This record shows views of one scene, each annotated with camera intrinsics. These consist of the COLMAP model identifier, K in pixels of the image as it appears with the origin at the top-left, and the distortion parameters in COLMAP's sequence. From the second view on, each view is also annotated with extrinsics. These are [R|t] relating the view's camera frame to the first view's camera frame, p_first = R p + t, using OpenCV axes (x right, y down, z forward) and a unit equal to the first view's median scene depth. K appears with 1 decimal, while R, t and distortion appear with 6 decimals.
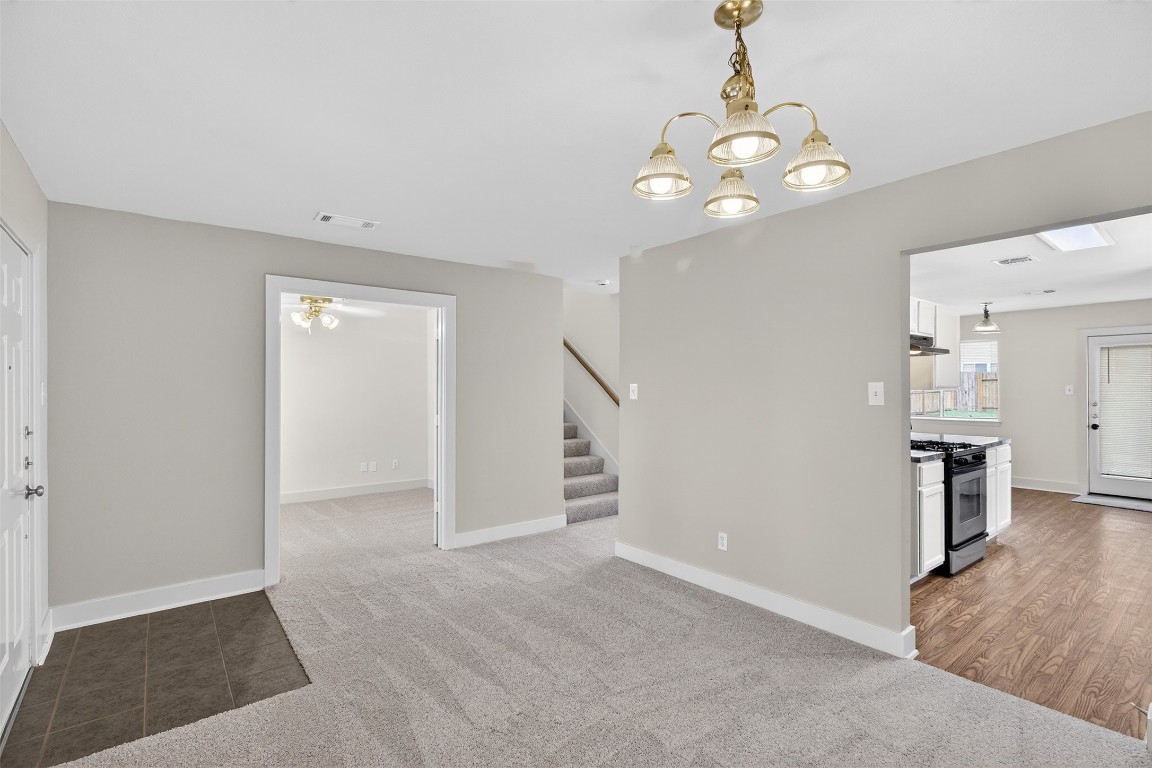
lens RADIAL K [[540.5, 0, 584.5], [0, 540.5, 385.1], [0, 0, 1]] dist [-0.002971, 0.001940]
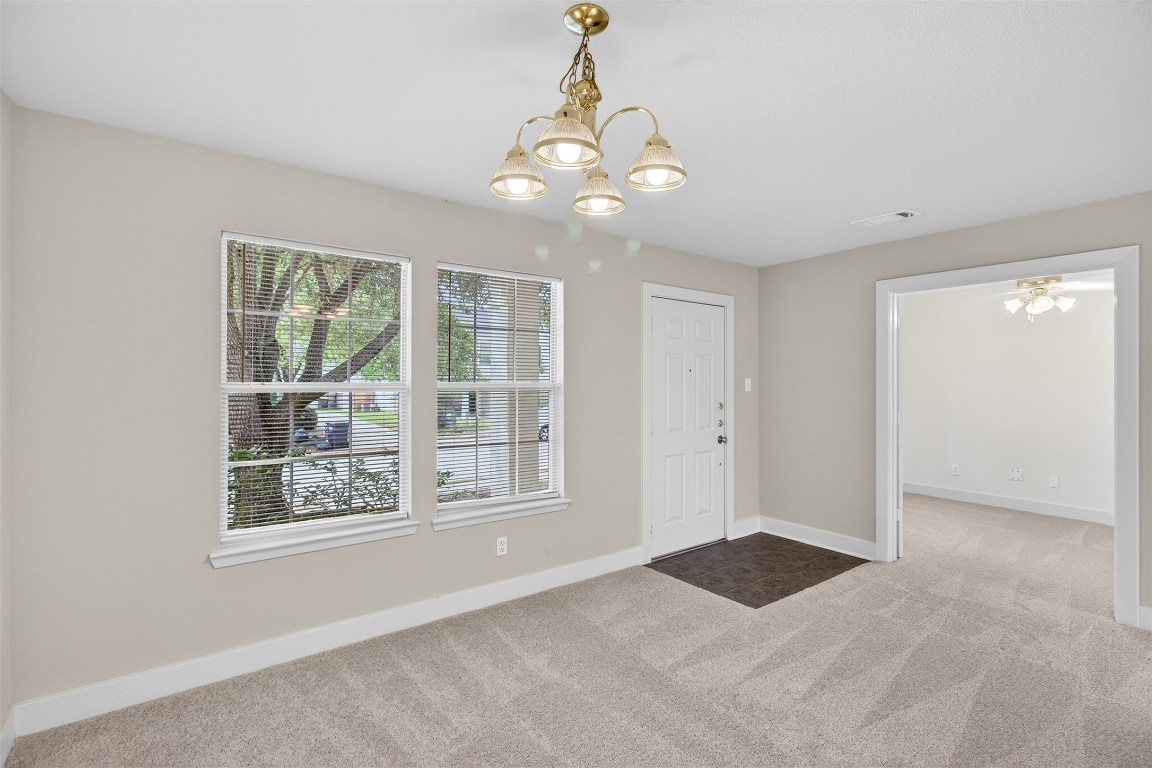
lens RADIAL K [[540.5, 0, 583.7], [0, 540.5, 380.5], [0, 0, 1]] dist [-0.002971, 0.001940]
pose [[-0.026019, 0.001760, -0.999660, 0.558305], [-0.003504, 0.999992, 0.001852, 0.001892], [0.999655, 0.003551, -0.026013, 0.433400]]
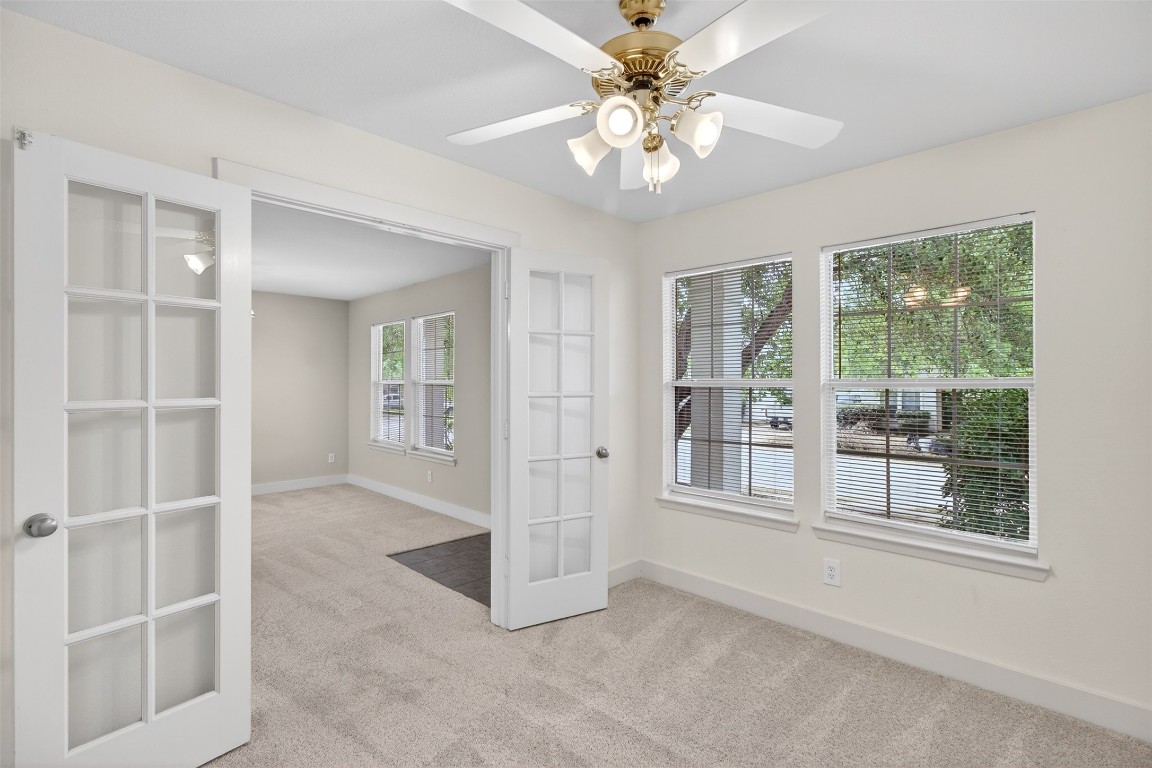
lens RADIAL K [[540.5, 0, 577.8], [0, 540.5, 381.1], [0, 0, 1]] dist [-0.002971, 0.001940]
pose [[-0.995473, 0.002960, -0.094999, -0.645739], [0.002749, 0.999993, 0.002352, 0.007684], [0.095006, 0.002080, -0.995475, 1.889010]]
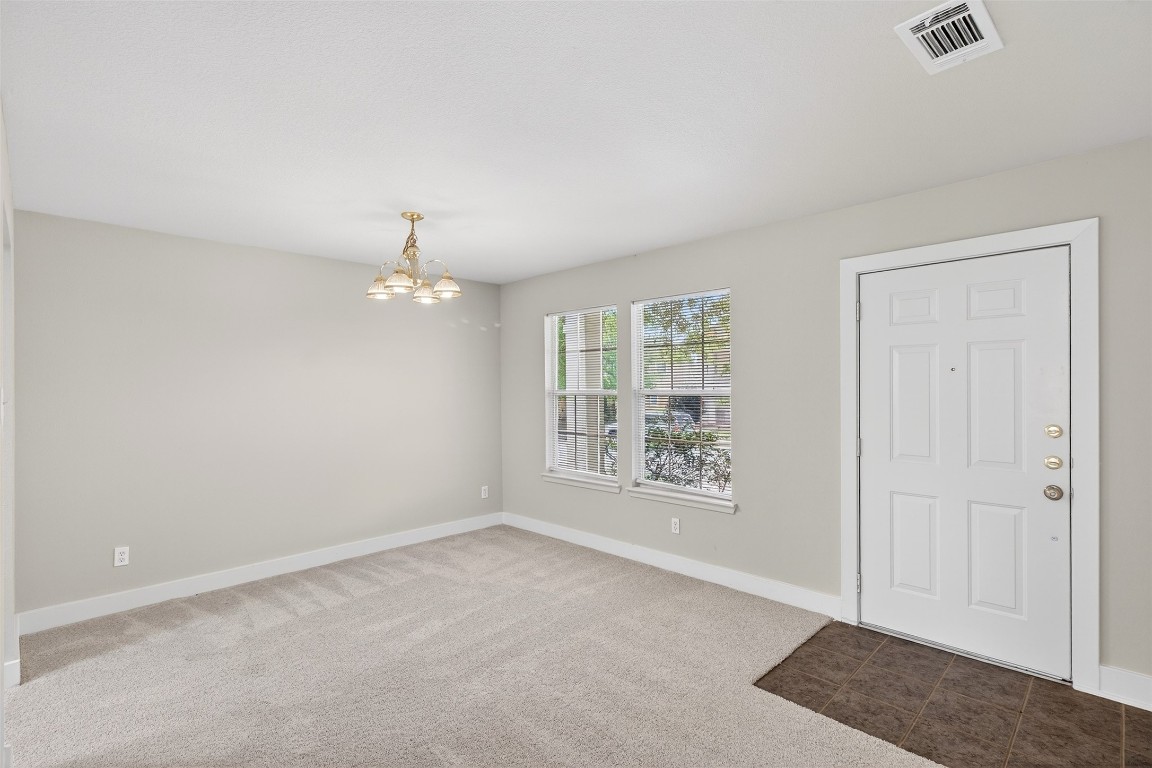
lens RADIAL K [[540.5, 0, 581.5], [0, 540.5, 388.7], [0, 0, 1]] dist [-0.002971, 0.001940]
pose [[-0.993888, 0.009385, -0.109995, -0.062281], [0.008945, 0.999950, 0.004494, 0.000404], [0.110032, 0.003483, -0.993922, 1.364437]]
